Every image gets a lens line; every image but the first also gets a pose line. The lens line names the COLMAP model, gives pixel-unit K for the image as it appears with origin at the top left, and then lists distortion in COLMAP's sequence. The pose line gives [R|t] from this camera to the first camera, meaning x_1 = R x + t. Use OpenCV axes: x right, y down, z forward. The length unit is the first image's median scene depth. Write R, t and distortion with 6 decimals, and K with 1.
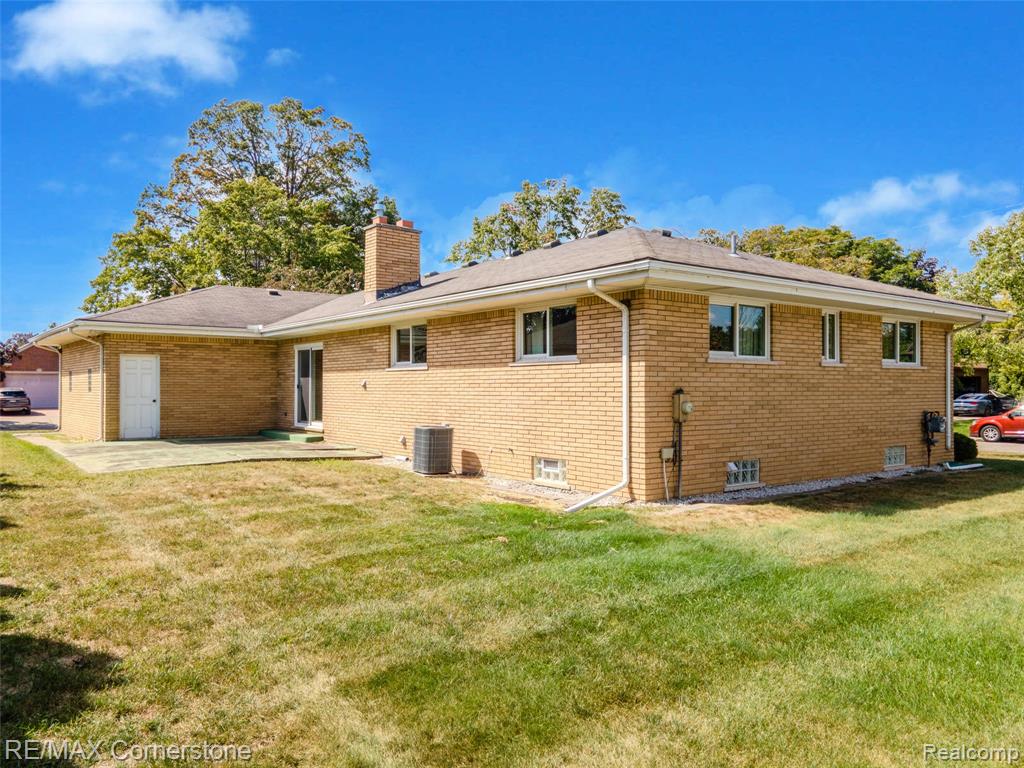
lens RADIAL K [[738.2, 0, 512.0], [0, 738.2, 384.0], [0, 0, 1]] dist [0.032364, -0.000224]
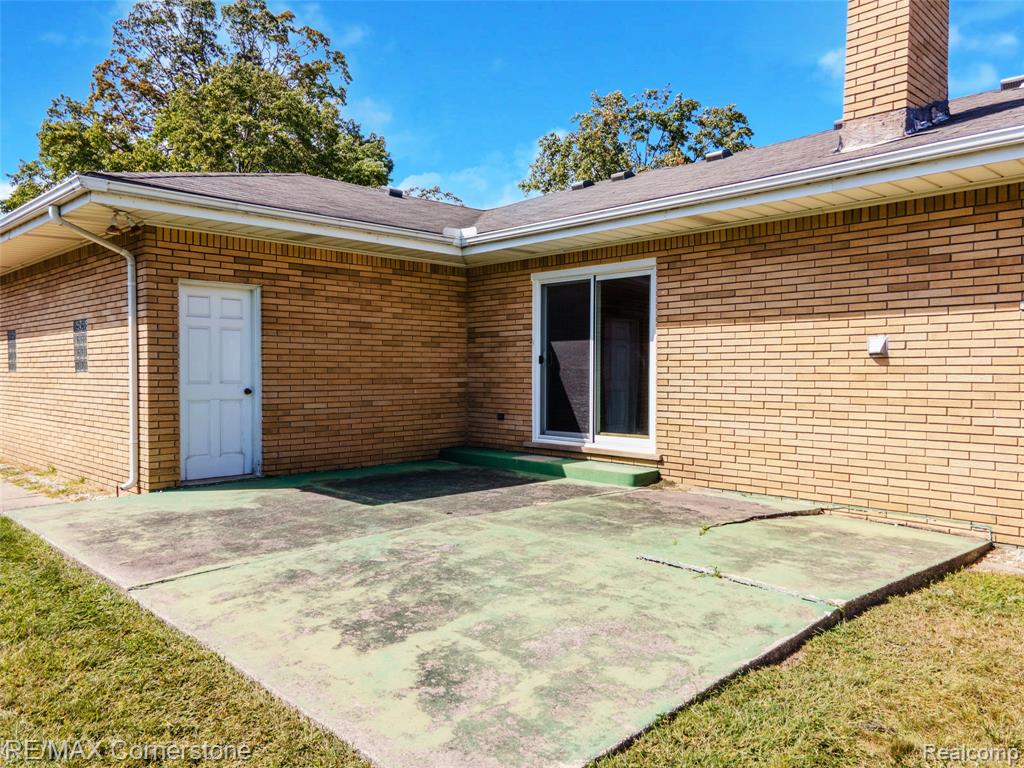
lens RADIAL K [[738.2, 0, 512.0], [0, 738.2, 384.0], [0, 0, 1]] dist [0.032364, -0.000224]
pose [[0.992557, -0.002867, 0.121744, -0.372711], [-0.000197, 0.999684, 0.025144, 0.007166], [-0.121778, -0.024981, 0.992243, 0.536830]]
